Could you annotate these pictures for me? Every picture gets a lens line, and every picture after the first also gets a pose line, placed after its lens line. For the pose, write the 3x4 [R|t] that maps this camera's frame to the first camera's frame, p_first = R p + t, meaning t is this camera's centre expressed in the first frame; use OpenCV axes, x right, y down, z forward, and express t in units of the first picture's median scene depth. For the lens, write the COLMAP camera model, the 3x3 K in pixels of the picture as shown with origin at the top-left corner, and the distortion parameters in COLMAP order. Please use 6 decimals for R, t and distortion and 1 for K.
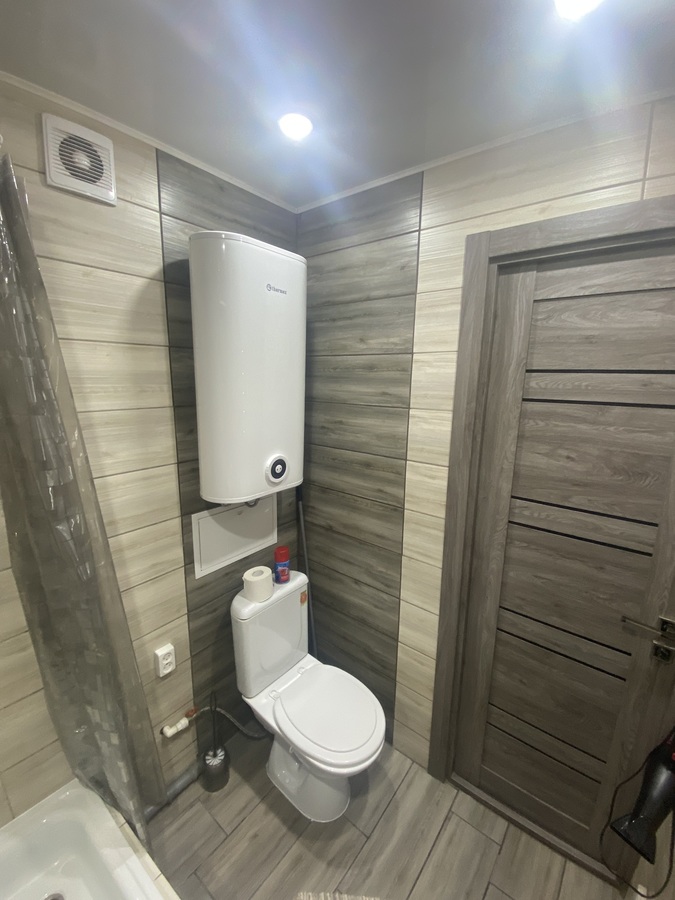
lens RADIAL K [[361.6, 0, 343.2], [0, 361.6, 455.4], [0, 0, 1]] dist [-0.000913, -0.011126]
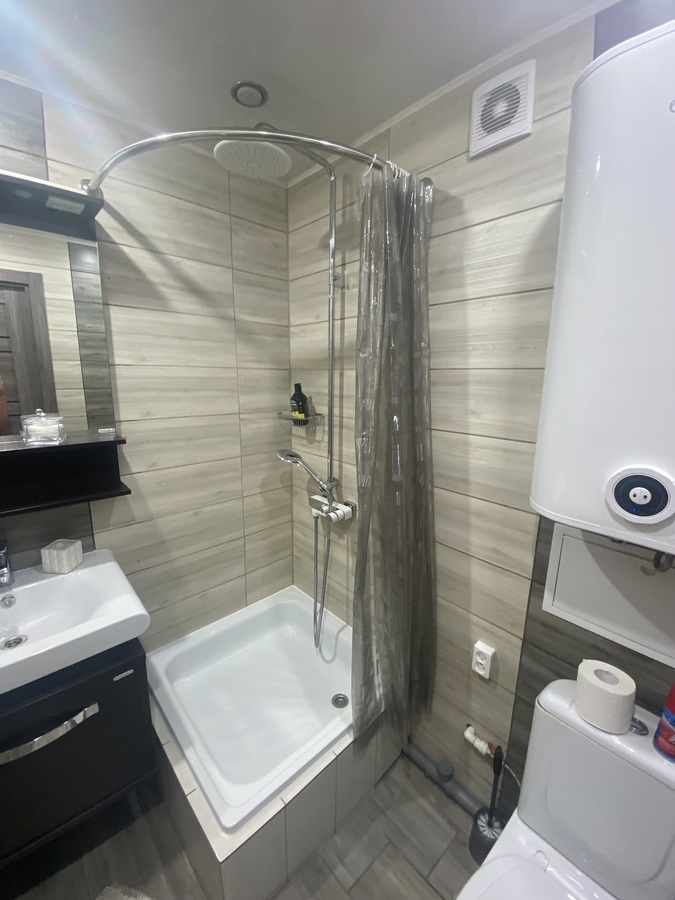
lens RADIAL K [[361.6, 0, 340.3], [0, 361.6, 452.2], [0, 0, 1]] dist [-0.000913, -0.011126]
pose [[-0.160504, 0.188415, -0.968885, 0.372311], [-0.230159, 0.947407, 0.222366, -0.035081], [0.959826, 0.258688, -0.108698, 0.724049]]
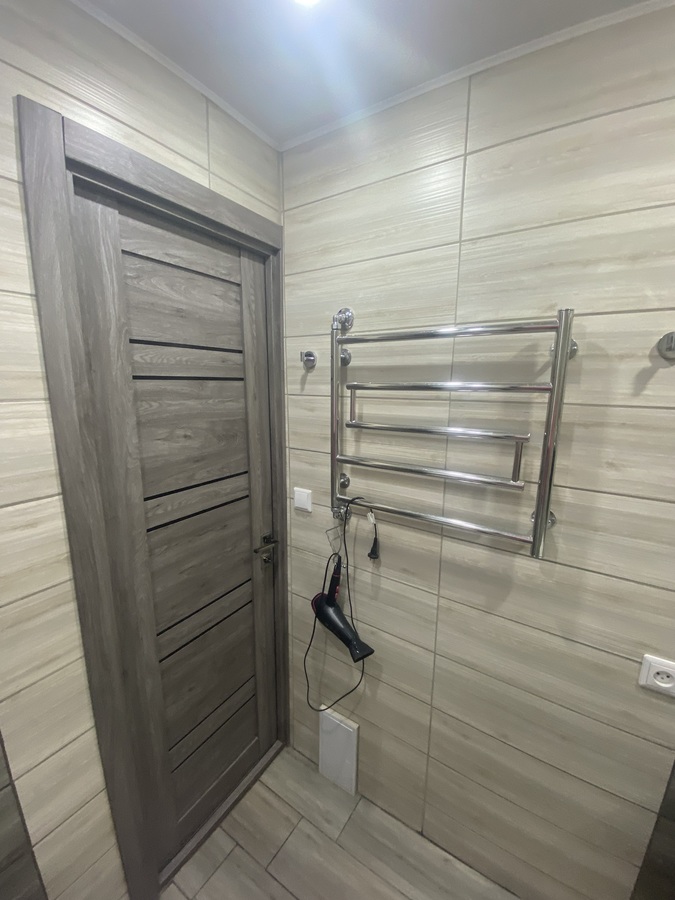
lens RADIAL K [[361.6, 0, 335.3], [0, 361.6, 453.7], [0, 0, 1]] dist [-0.000913, -0.011126]
pose [[-0.085935, -0.209006, 0.974131, -0.346545], [0.201199, 0.953963, 0.222428, -0.080902], [-0.975774, 0.215108, -0.039927, 0.633544]]
